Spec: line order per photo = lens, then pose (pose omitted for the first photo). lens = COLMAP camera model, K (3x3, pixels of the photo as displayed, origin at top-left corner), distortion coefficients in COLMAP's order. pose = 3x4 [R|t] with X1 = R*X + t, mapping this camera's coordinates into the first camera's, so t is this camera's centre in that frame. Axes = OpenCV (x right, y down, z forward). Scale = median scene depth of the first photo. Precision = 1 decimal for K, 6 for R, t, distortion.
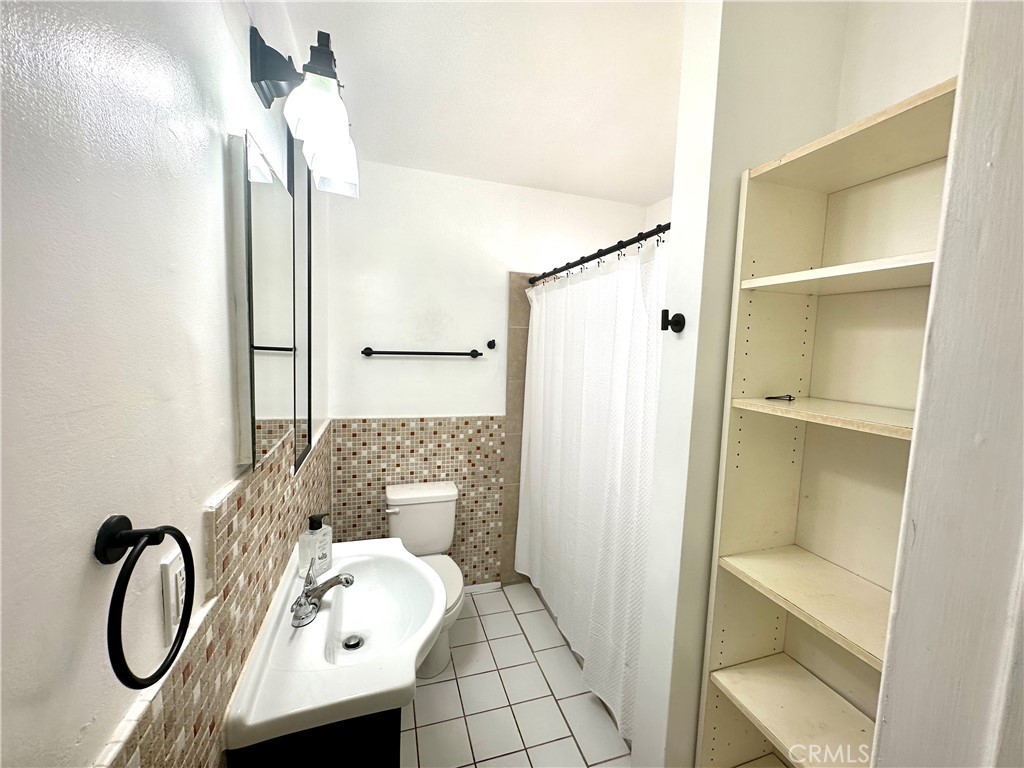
lens RADIAL K [[410.5, 0, 508.8], [0, 410.5, 383.9], [0, 0, 1]] dist [0.000377, -0.000046]
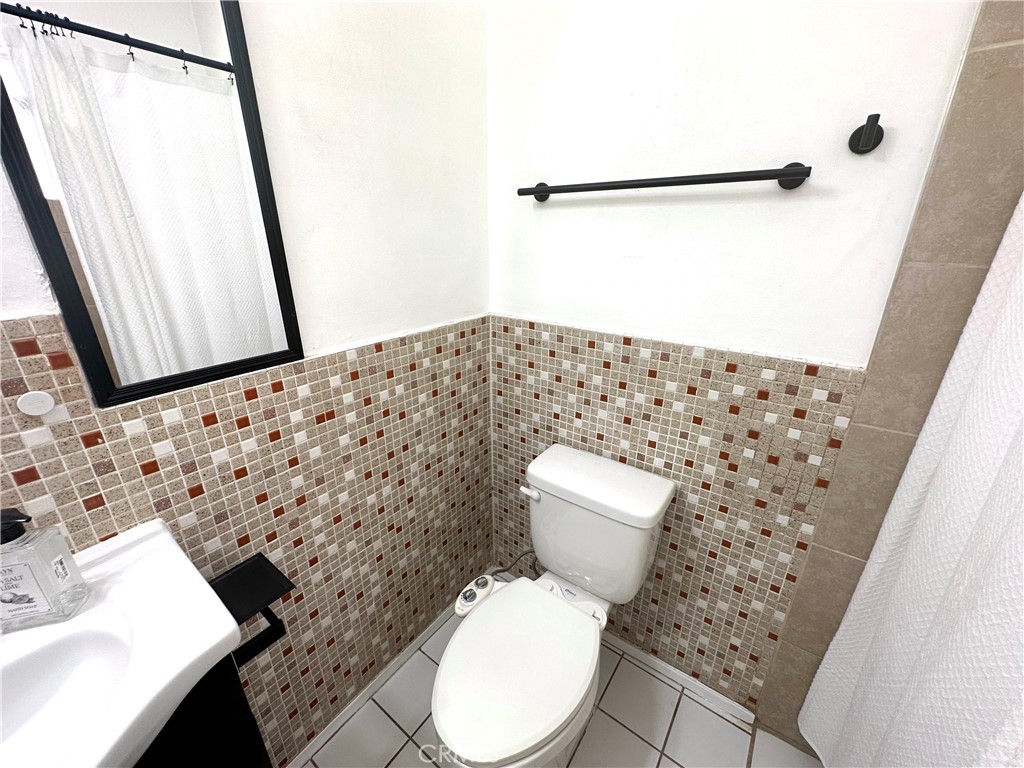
lens RADIAL K [[410.5, 0, 513.8], [0, 410.5, 384.9], [0, 0, 1]] dist [0.000377, -0.000046]
pose [[0.591830, 0.255036, -0.764652, 0.086050], [-0.060273, 0.959973, 0.273532, 0.014409], [0.803806, -0.115797, 0.583513, 0.606967]]
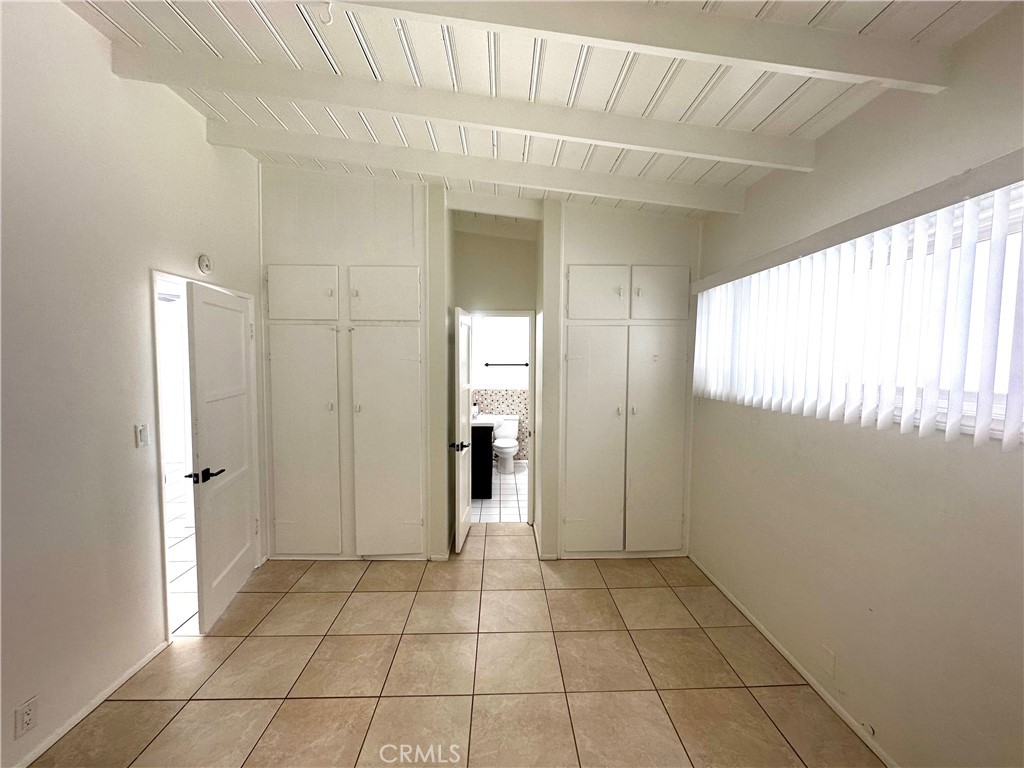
lens RADIAL K [[410.5, 0, 512.6], [0, 410.5, 386.6], [0, 0, 1]] dist [0.000377, -0.000046]
pose [[0.961843, -0.010607, -0.273398, 0.528328], [0.000182, 0.999273, -0.038128, 0.161397], [0.273603, 0.036624, 0.961145, -1.466087]]
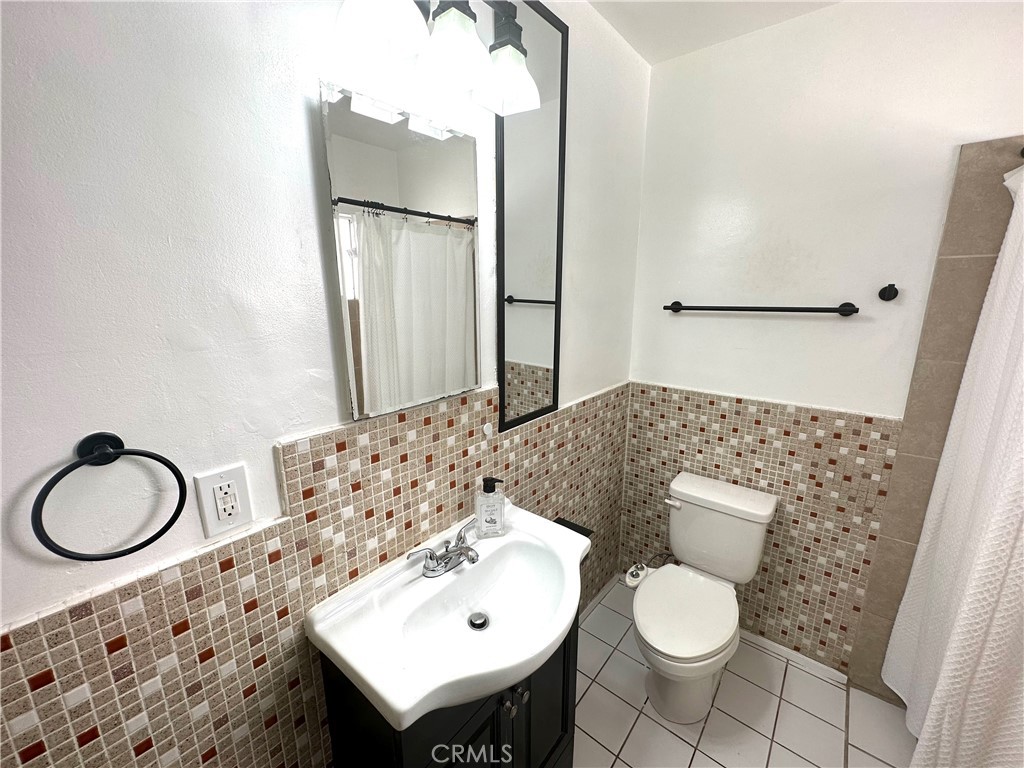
lens RADIAL K [[410.5, 0, 514.0], [0, 410.5, 383.9], [0, 0, 1]] dist [0.000377, -0.000046]
pose [[0.546641, 0.151446, -0.823558, 0.166061], [-0.060807, 0.988092, 0.141342, -0.021257], [0.835156, -0.027185, 0.549340, 0.261709]]
